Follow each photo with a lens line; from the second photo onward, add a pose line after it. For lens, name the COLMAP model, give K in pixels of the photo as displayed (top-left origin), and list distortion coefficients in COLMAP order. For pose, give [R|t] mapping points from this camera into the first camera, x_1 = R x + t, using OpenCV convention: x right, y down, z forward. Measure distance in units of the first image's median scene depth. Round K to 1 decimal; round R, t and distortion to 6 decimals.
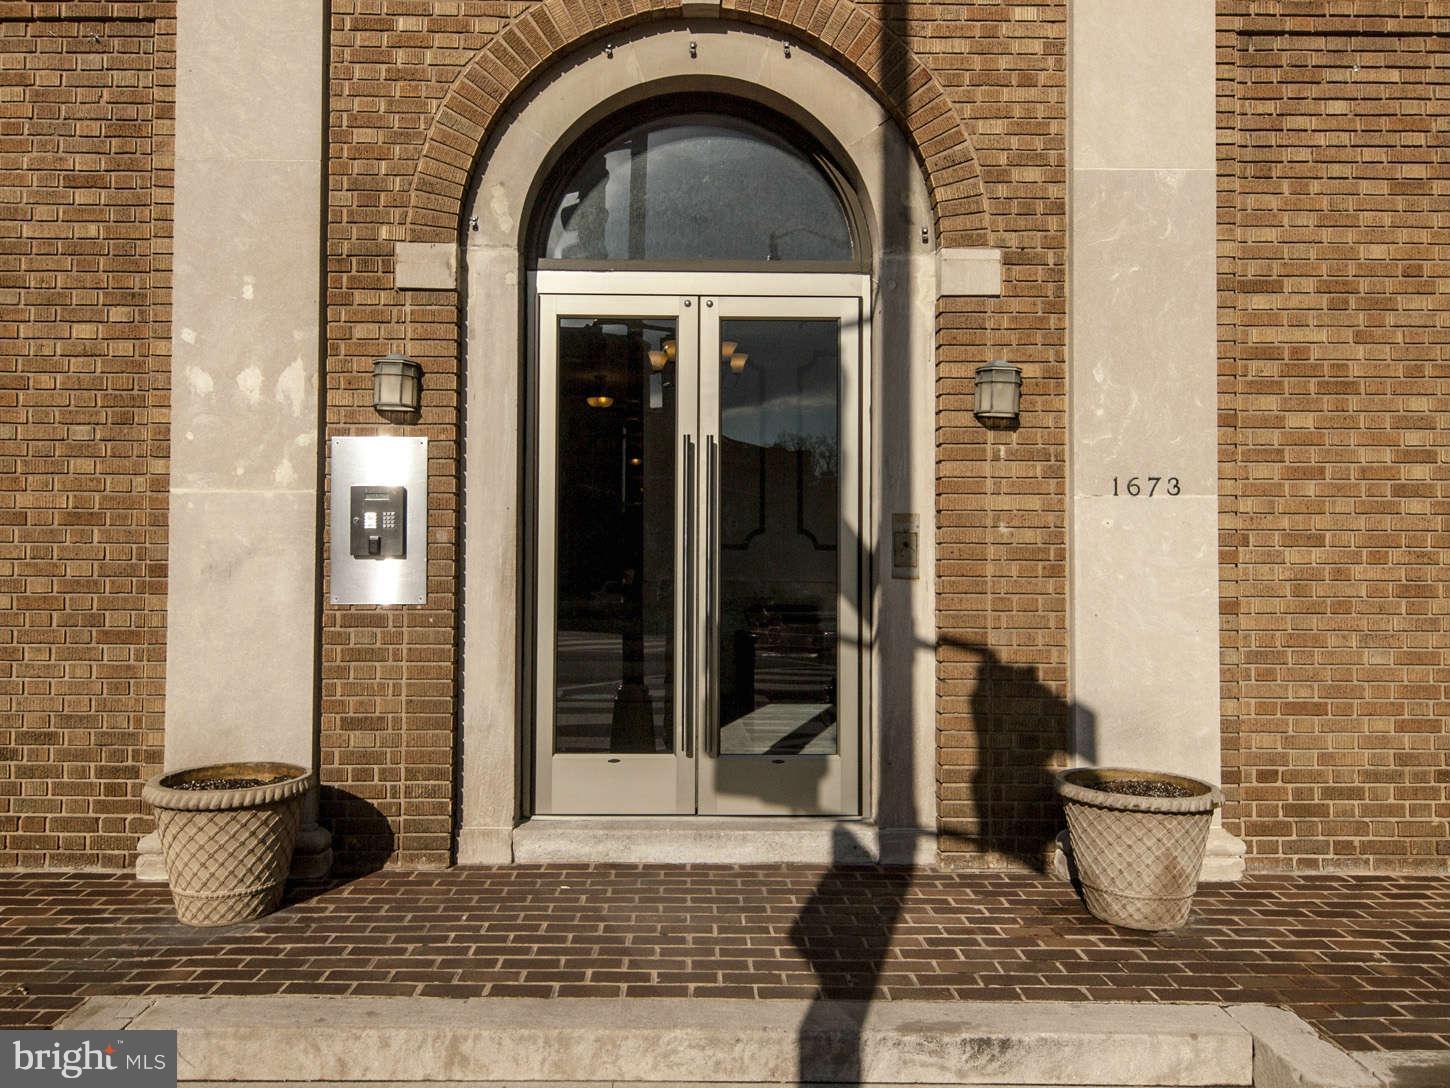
lens RADIAL K [[864.2, 0, 725.0], [0, 864.2, 544.0], [0, 0, 1]] dist [0.000273, 0.000178]
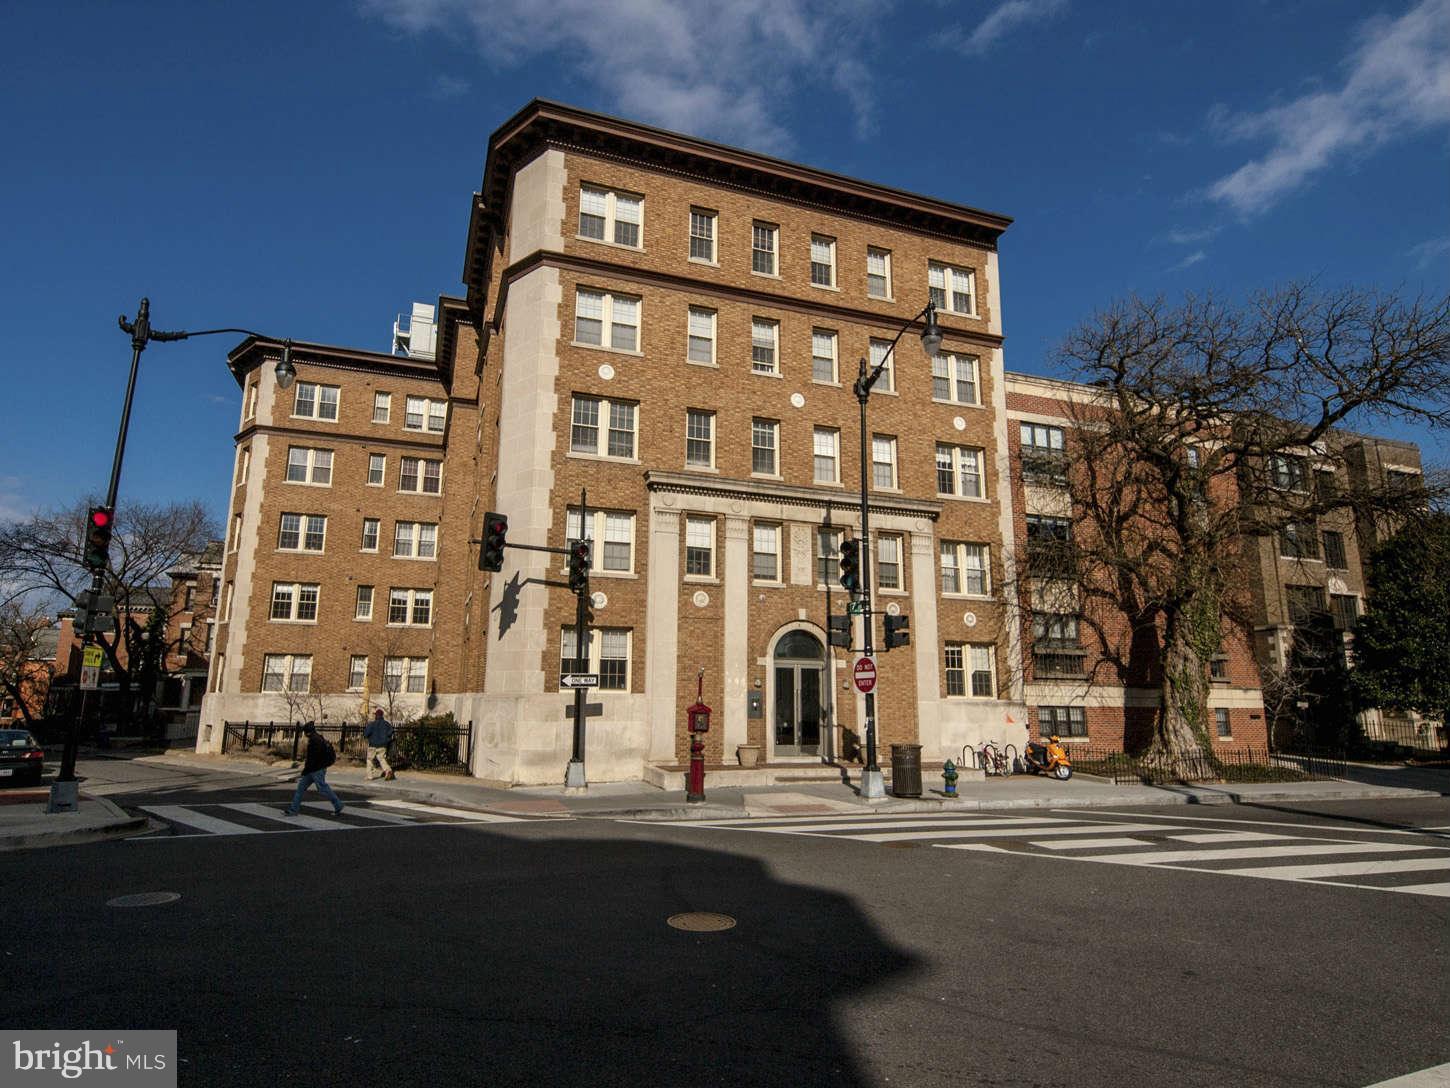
lens RADIAL K [[864.2, 0, 725.0], [0, 864.2, 544.0], [0, 0, 1]] dist [0.000273, 0.000178]
pose [[0.938328, 0.076170, 0.337252, -2.632449], [-0.019846, 0.985688, -0.167406, -0.112337], [-0.345177, 0.150388, 0.926411, -4.542735]]
